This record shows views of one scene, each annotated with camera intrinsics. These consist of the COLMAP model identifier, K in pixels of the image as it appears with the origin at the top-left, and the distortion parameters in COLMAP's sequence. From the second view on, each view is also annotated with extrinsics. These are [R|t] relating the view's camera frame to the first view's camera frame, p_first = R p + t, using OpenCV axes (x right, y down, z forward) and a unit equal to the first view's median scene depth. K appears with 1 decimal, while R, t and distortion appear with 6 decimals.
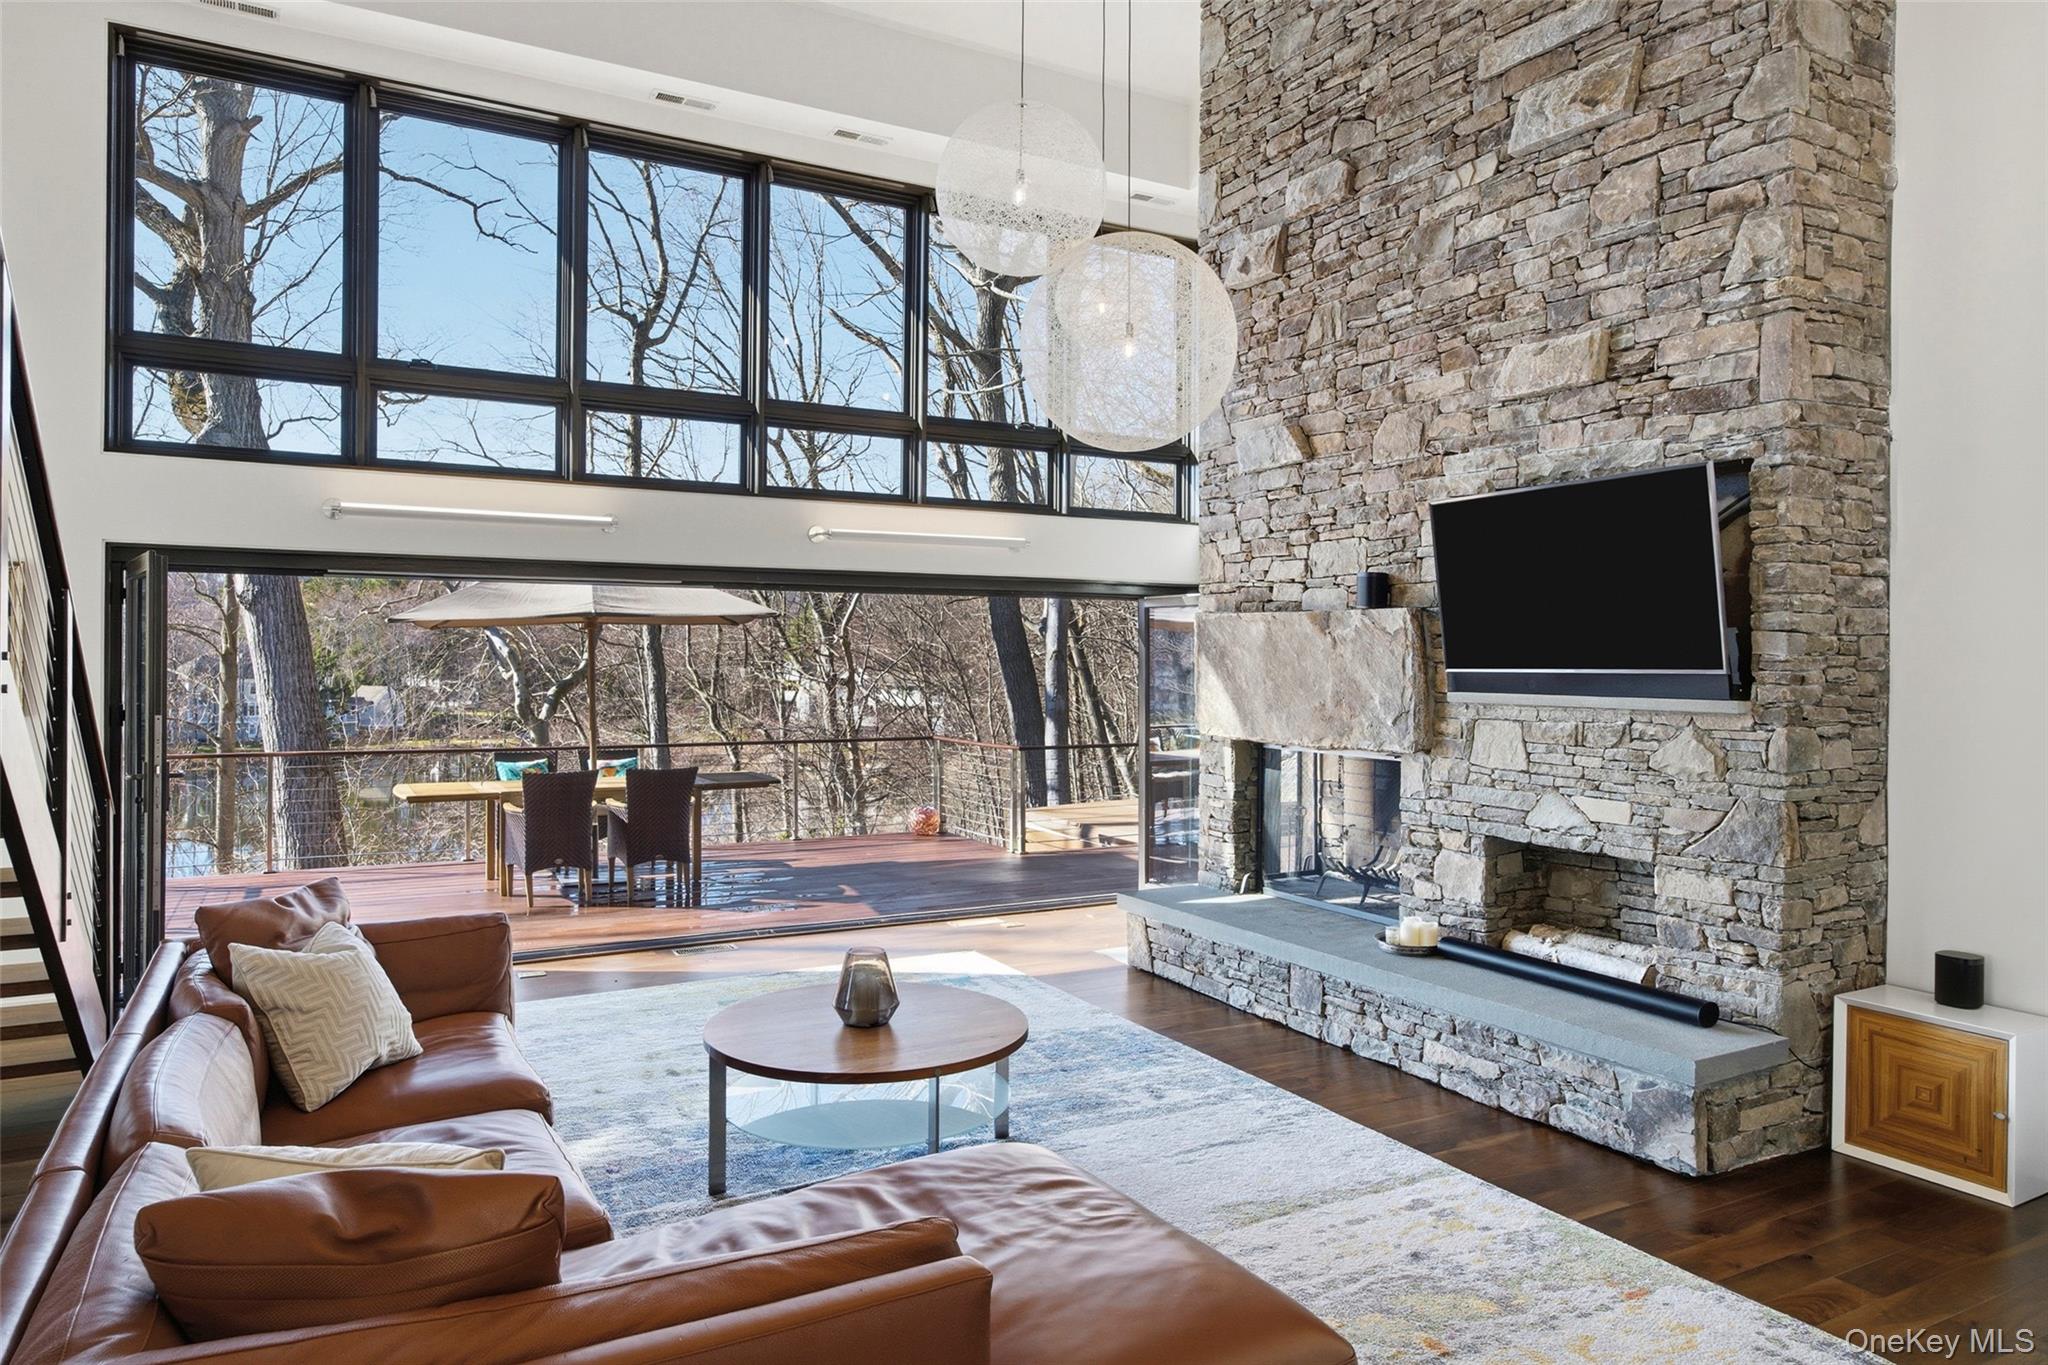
lens RADIAL K [[1273.9, 0, 1024.7], [0, 1273.9, 654.3], [0, 0, 1]] dist [0.002304, 0.001589]
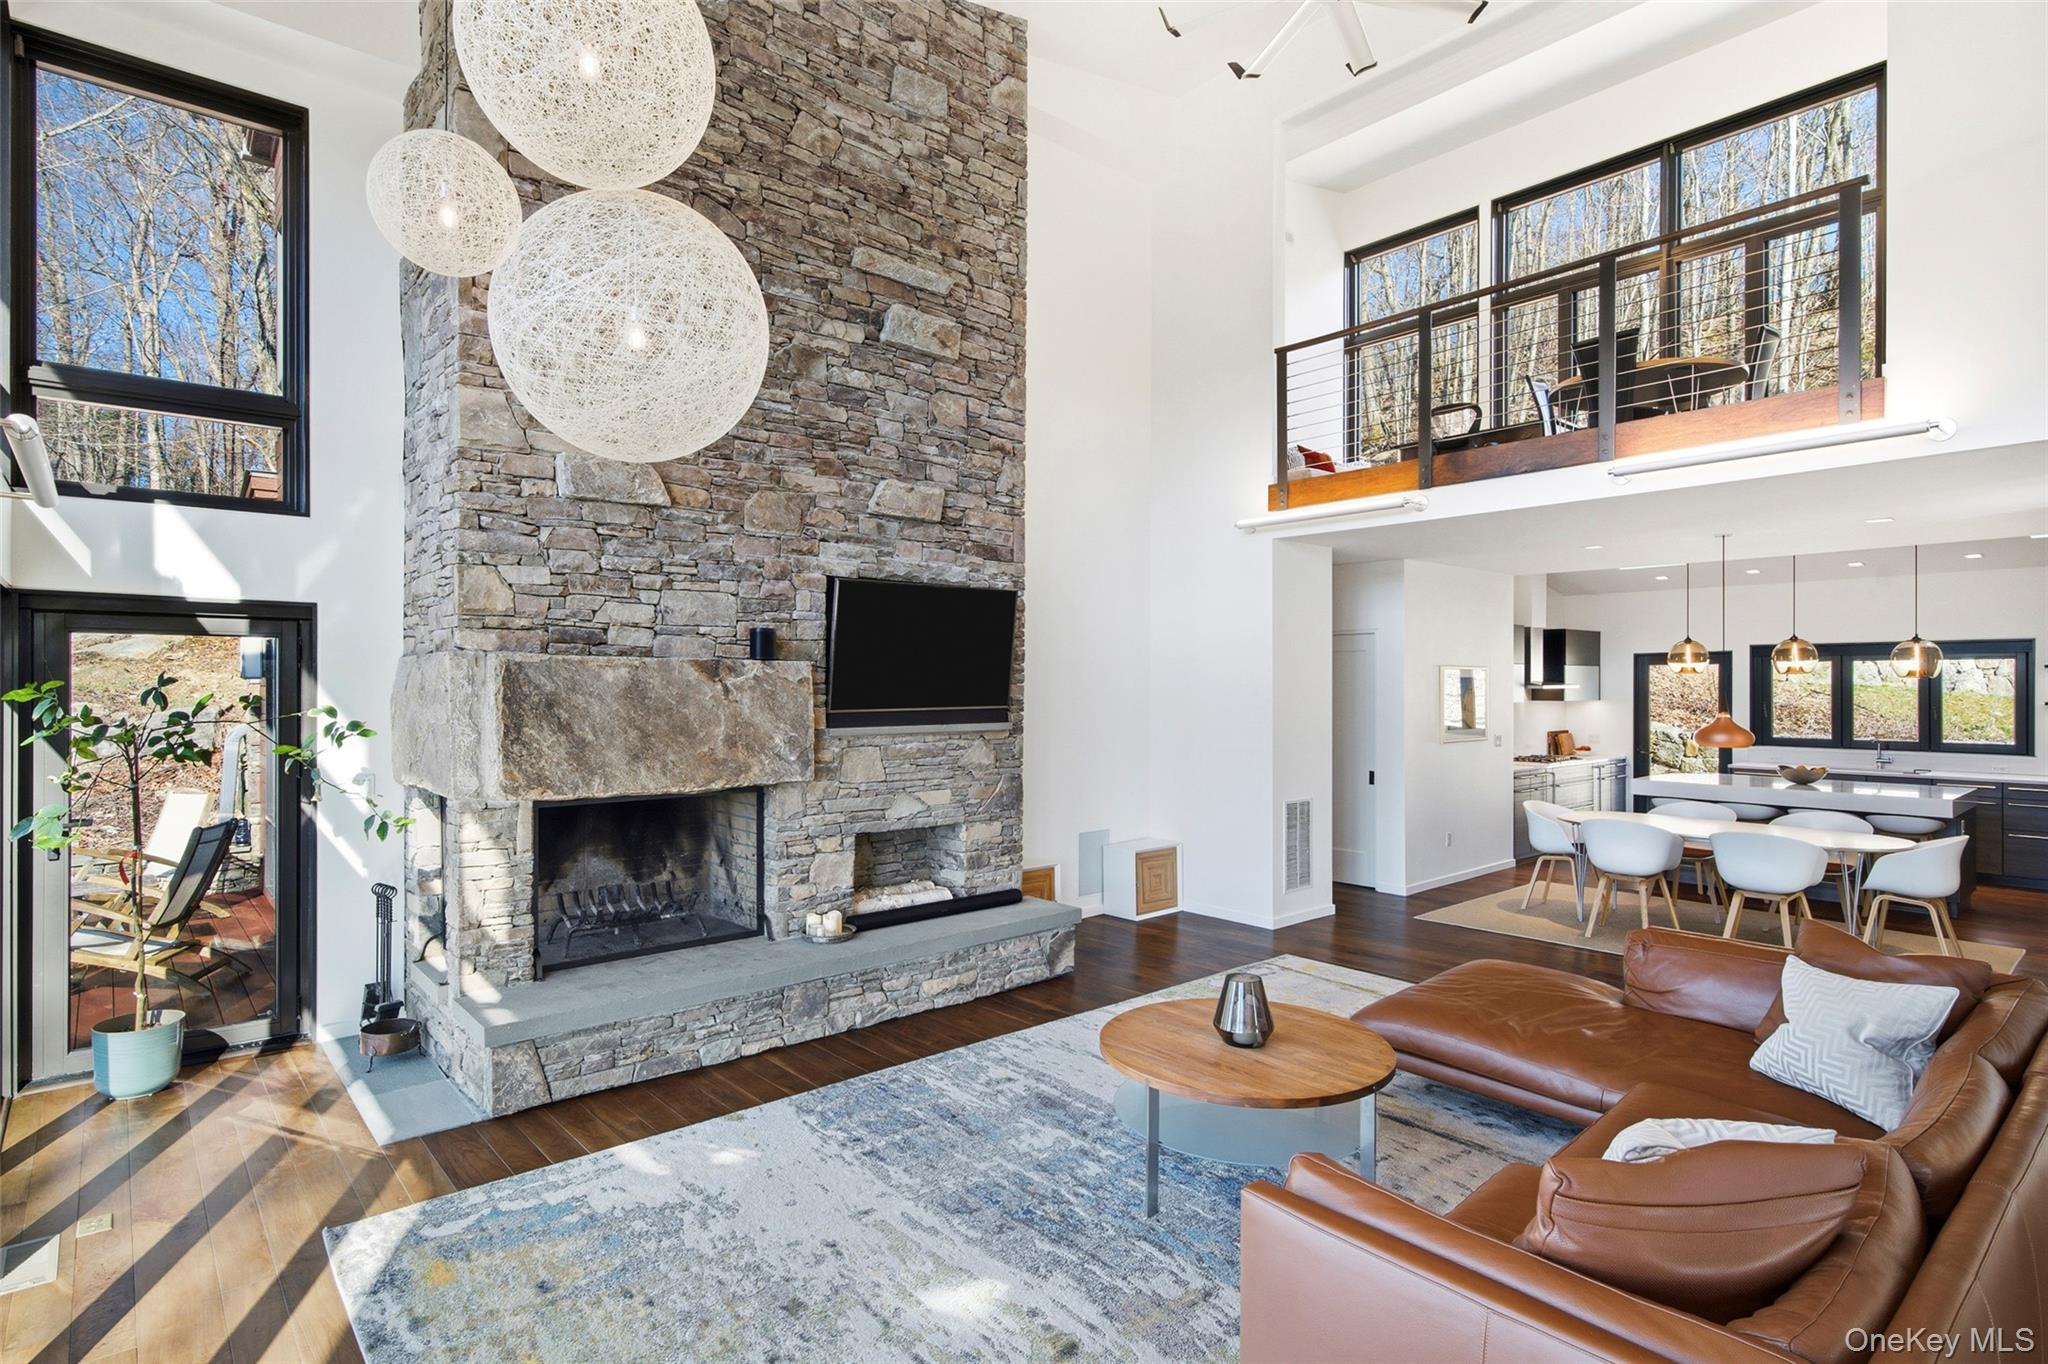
lens RADIAL K [[1028.3, 0, 1032.1], [0, 1028.3, 688.1], [0, 0, 1]] dist [-0.001379, -0.000579]
pose [[-0.196296, -0.010399, 0.980490, -0.813011], [-0.003727, 0.999944, 0.009859, -0.024921], [-0.980538, -0.001719, -0.196324, 1.142506]]
